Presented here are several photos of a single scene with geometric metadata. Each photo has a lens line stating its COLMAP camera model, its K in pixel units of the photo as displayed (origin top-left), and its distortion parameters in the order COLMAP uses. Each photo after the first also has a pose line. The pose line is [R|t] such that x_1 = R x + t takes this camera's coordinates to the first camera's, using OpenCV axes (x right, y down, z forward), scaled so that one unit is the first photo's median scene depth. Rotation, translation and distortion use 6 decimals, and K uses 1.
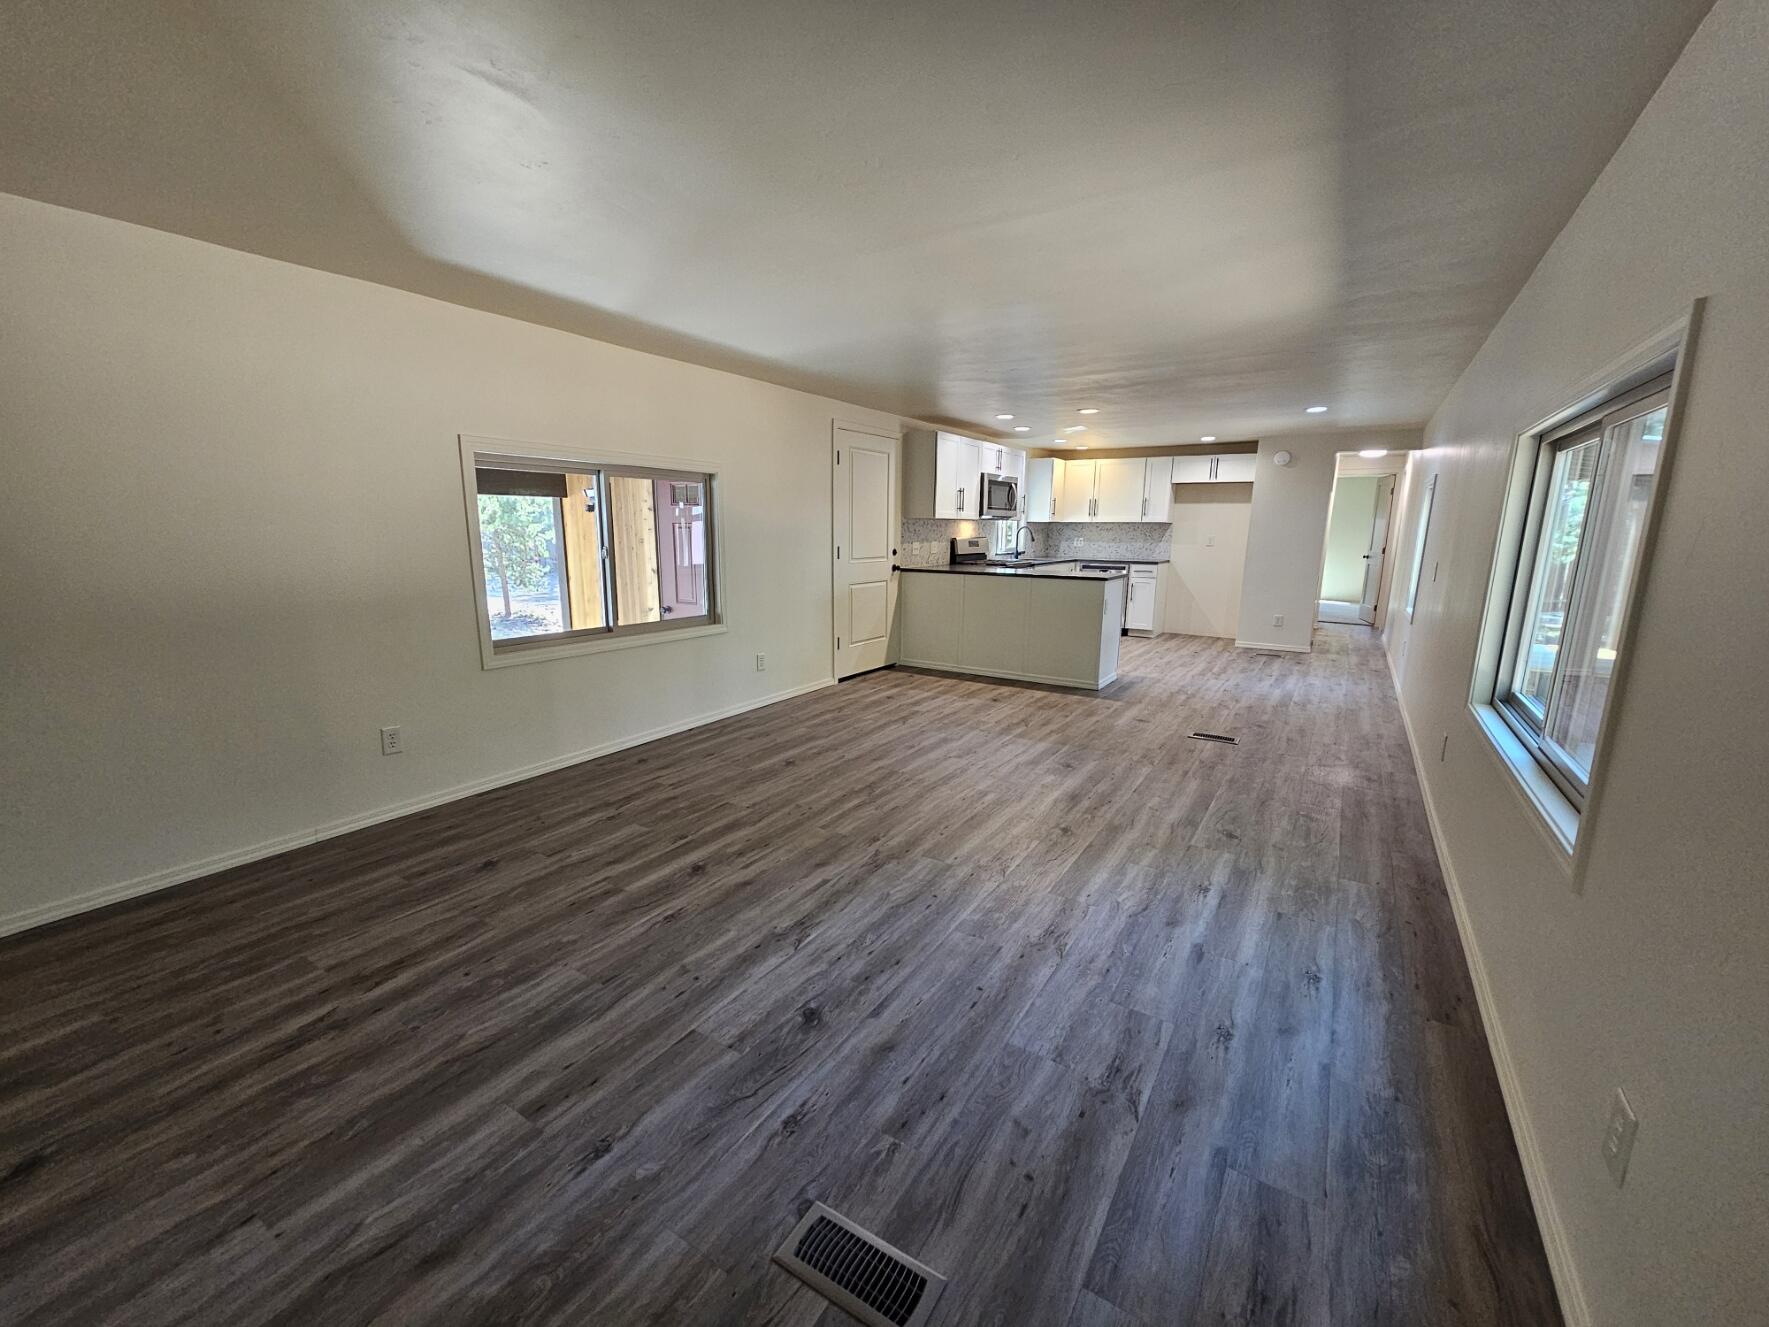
lens RADIAL K [[725.9, 0, 884.5], [0, 725.9, 663.5], [0, 0, 1]] dist [-0.002330, 0.000238]
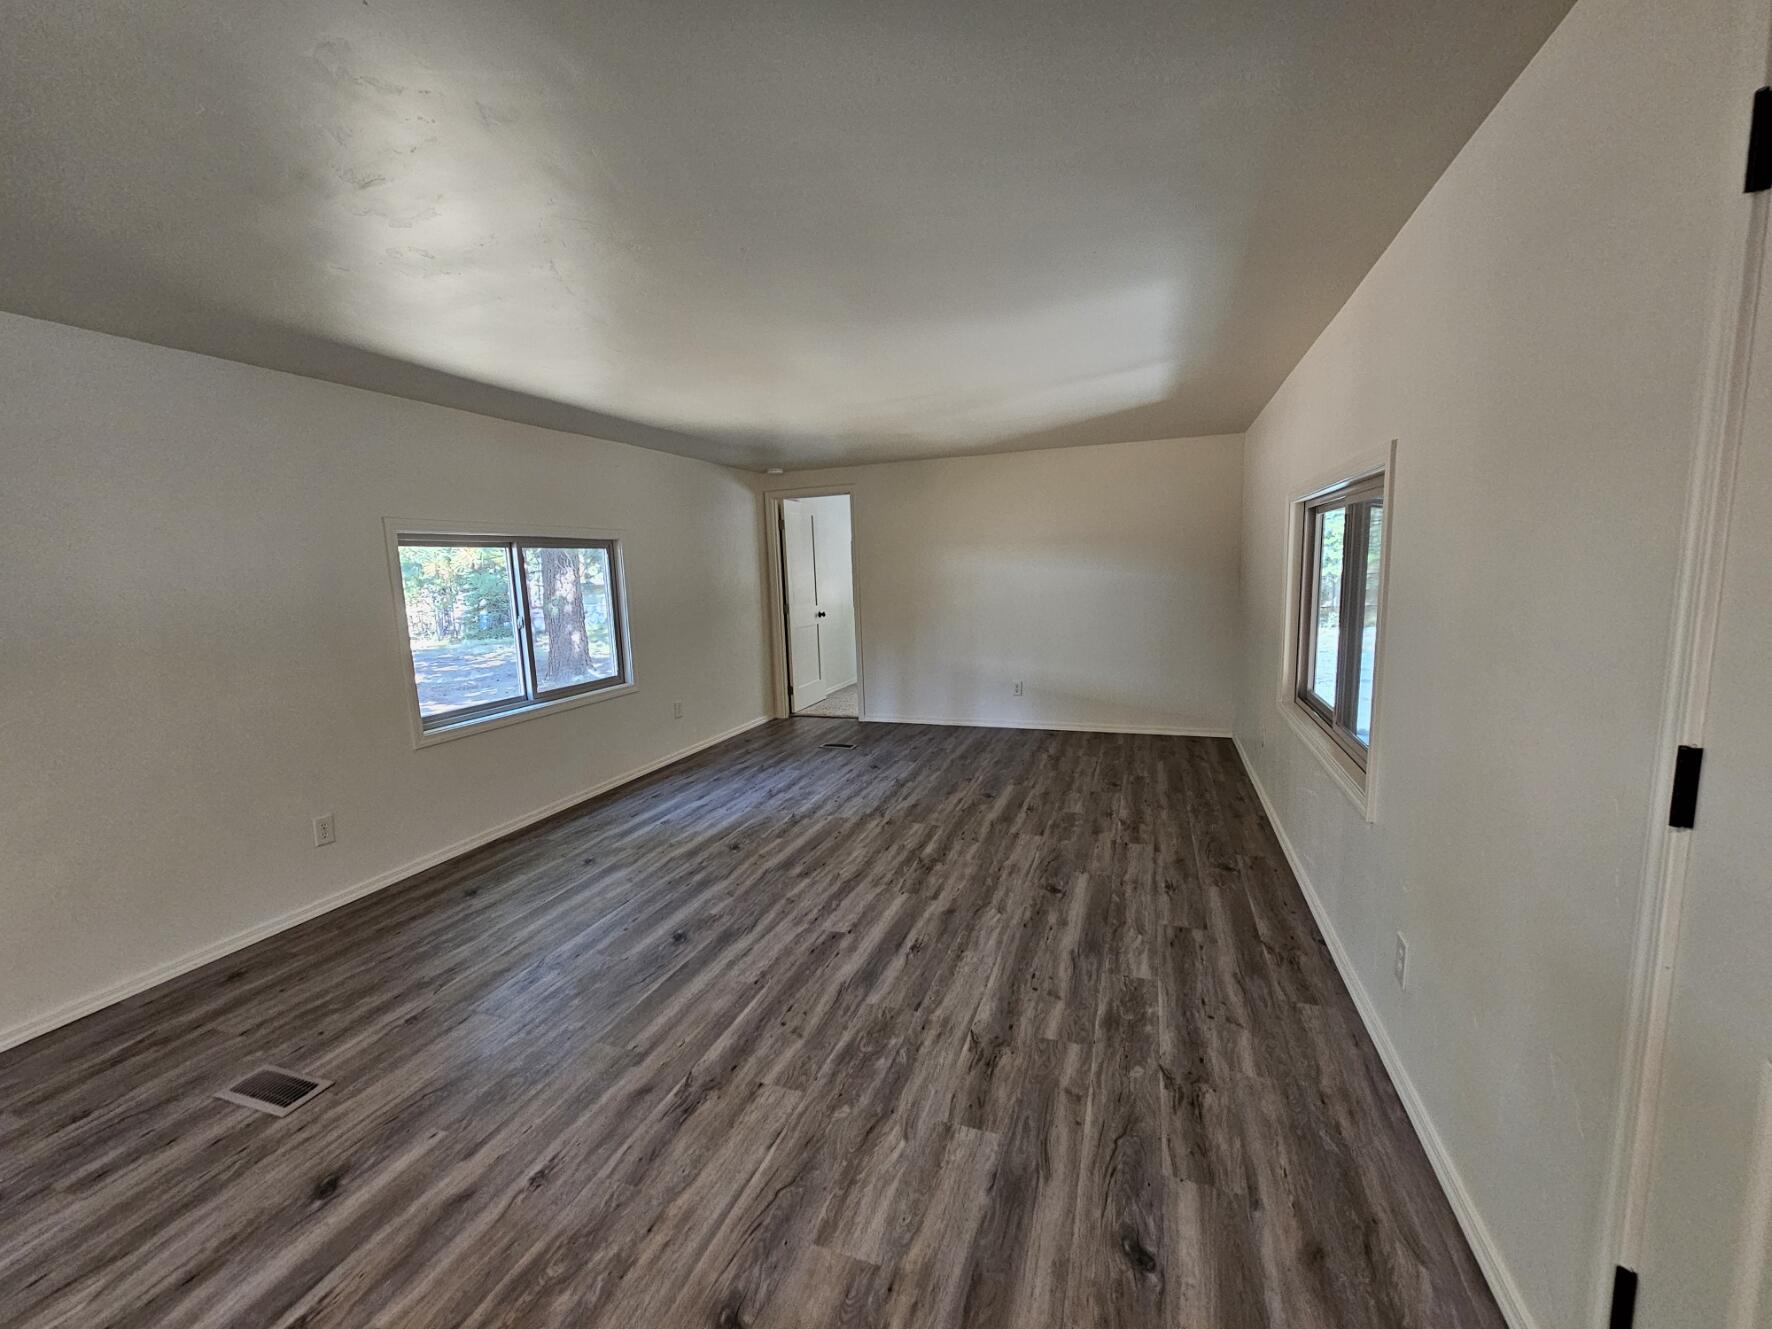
lens RADIAL K [[728.2, 0, 886.0], [0, 728.2, 664.5], [0, 0, 1]] dist [0.000582, 0.000130]
pose [[-0.974905, 0.054531, -0.215841, 0.230216], [-0.015278, 0.950862, 0.309236, -0.382791], [0.222098, 0.304773, -0.926167, 1.890638]]
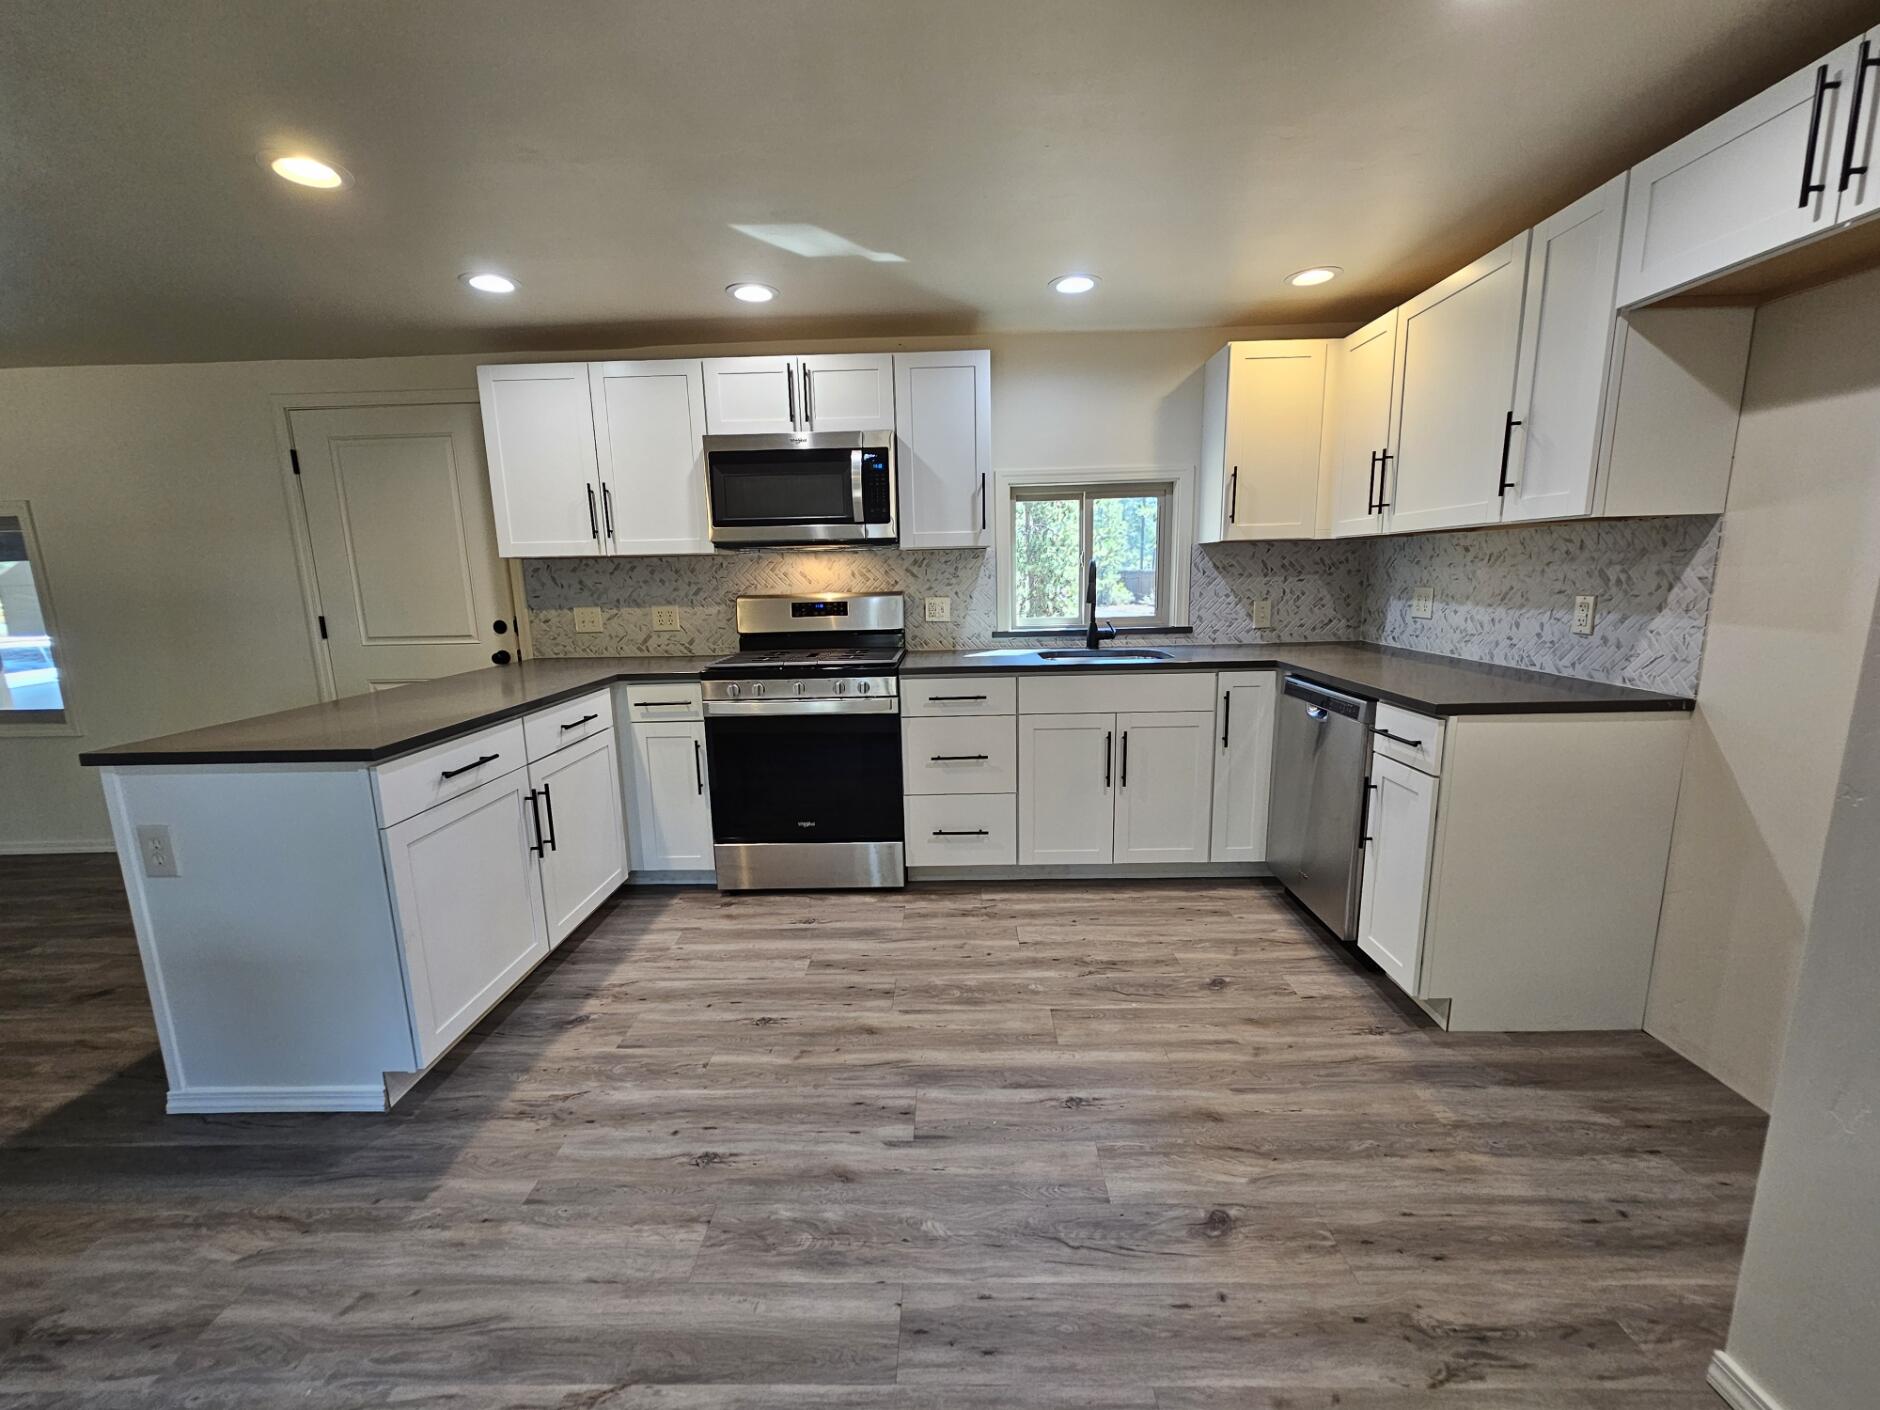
lens RADIAL K [[767.7, 0, 940.0], [0, 767.7, 705.0], [0, 0, 1]] dist [-0.000598, 0.000328]
pose [[0.517859, 0.124835, -0.846309, 1.226421], [-0.132045, 0.989104, 0.065099, -0.336753], [0.845214, 0.078038, 0.528700, 1.877453]]
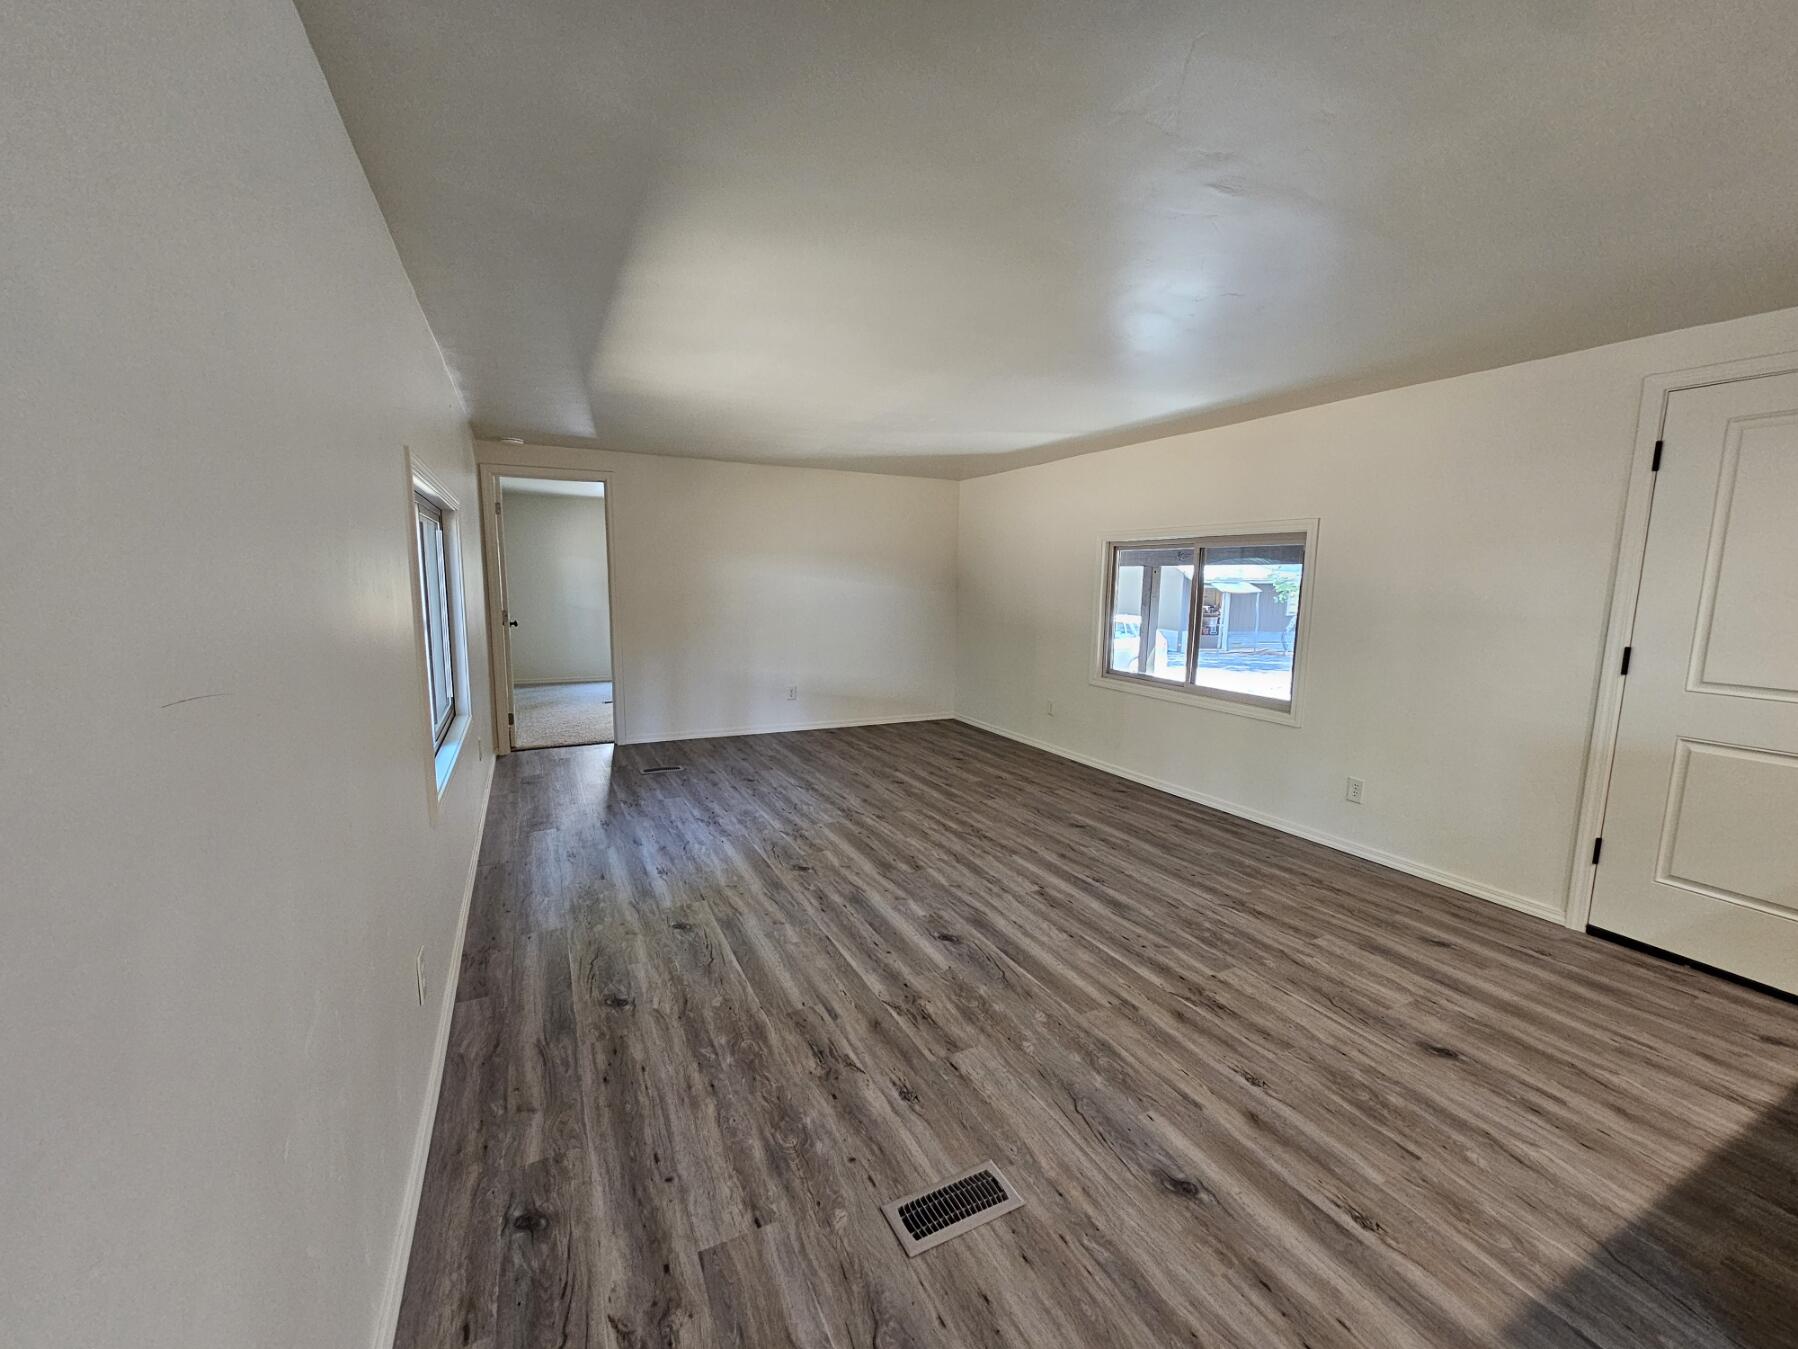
lens RADIAL K [[734.1, 0, 899.0], [0, 734.1, 674.5], [0, 0, 1]] dist [-0.000351, 0.000079]
pose [[-0.515028, 0.096491, -0.851725, 0.988759], [-0.178725, 0.959717, 0.216798, -0.281128], [0.838333, 0.263882, -0.477036, 1.440176]]
